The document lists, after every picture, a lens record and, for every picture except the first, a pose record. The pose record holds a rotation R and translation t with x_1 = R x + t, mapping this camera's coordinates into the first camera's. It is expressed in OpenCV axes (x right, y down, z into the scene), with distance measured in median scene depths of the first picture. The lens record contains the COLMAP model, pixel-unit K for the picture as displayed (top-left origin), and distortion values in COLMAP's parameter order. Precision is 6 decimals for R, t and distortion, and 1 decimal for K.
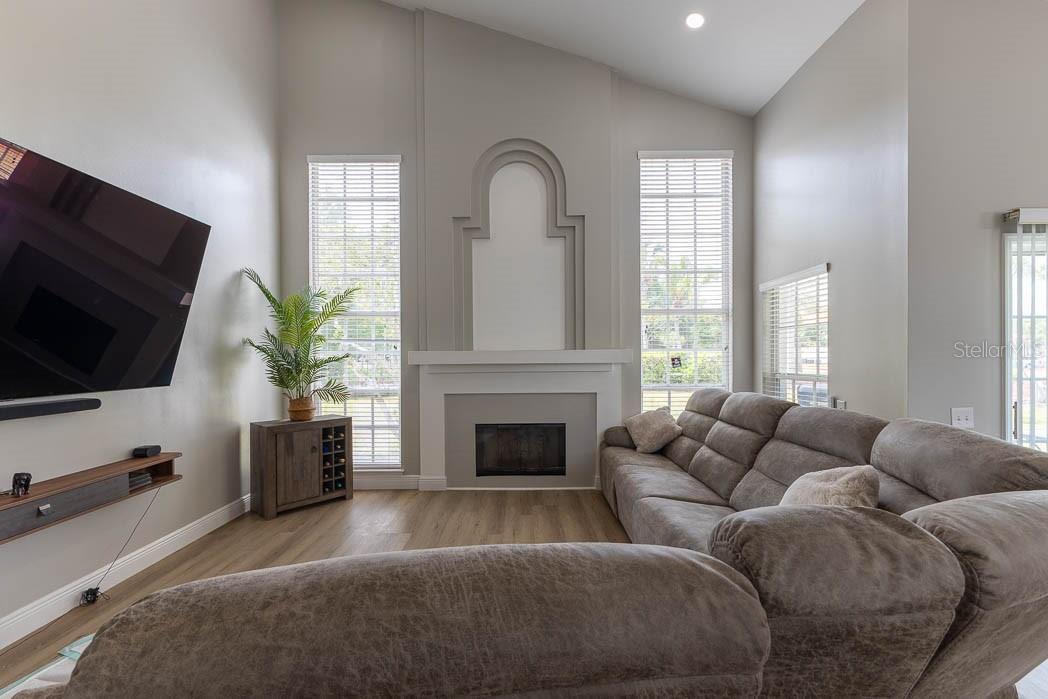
lens RADIAL K [[462.9, 0, 518.9], [0, 462.9, 354.8], [0, 0, 1]] dist [0.005214, 0.001136]
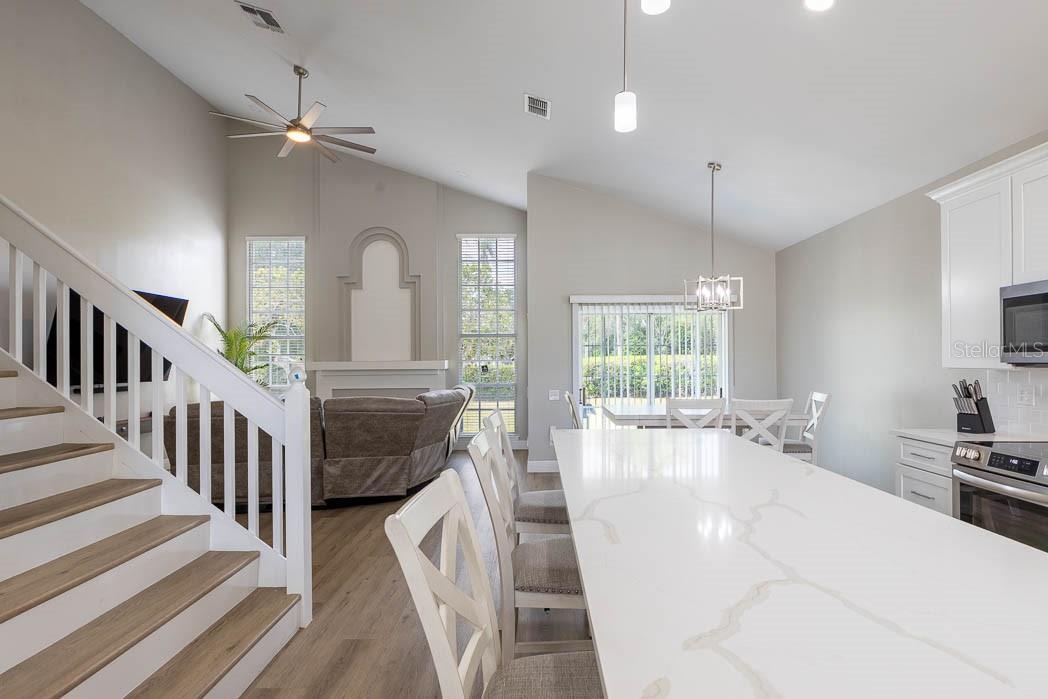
lens RADIAL K [[555.9, 0, 523.0], [0, 555.9, 356.4], [0, 0, 1]] dist [0.005527, -0.000974]
pose [[0.999986, -0.000302, -0.005228, 0.495983], [0.000249, 0.999948, -0.010221, -0.005993], [0.005231, 0.010219, 0.999934, -0.879035]]
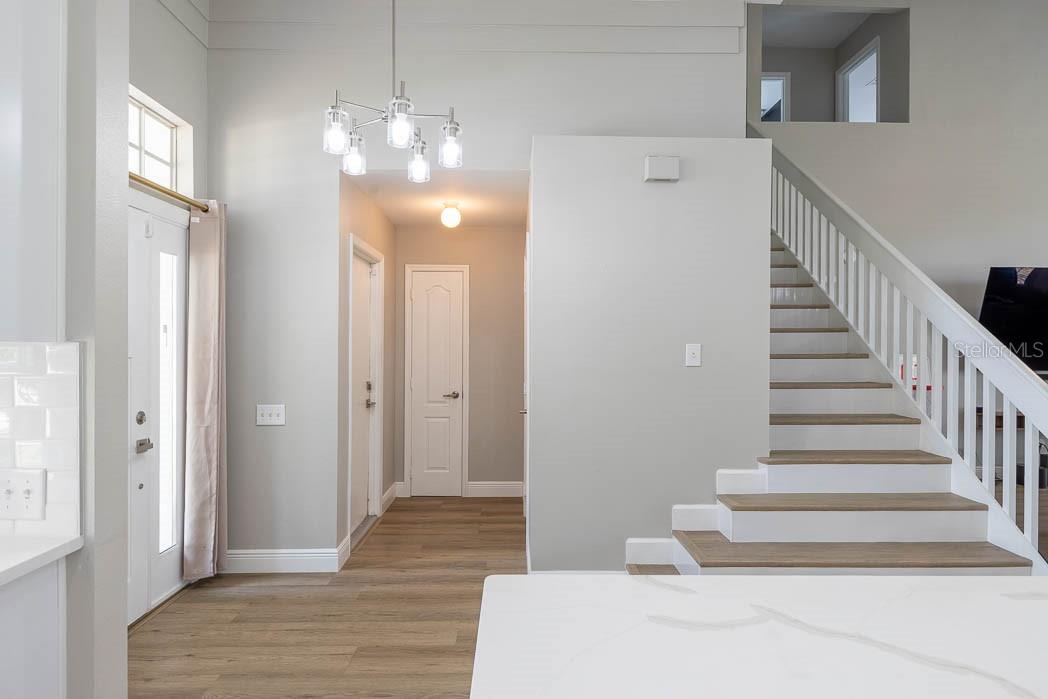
lens RADIAL K [[608.9, 0, 523.1], [0, 608.9, 343.8], [0, 0, 1]] dist [0.004436, 0.000683]
pose [[0.019885, 0.007301, -0.999776, 0.850925], [-0.004135, 0.999965, 0.007220, -0.017254], [0.999794, 0.003990, 0.019914, -0.767299]]
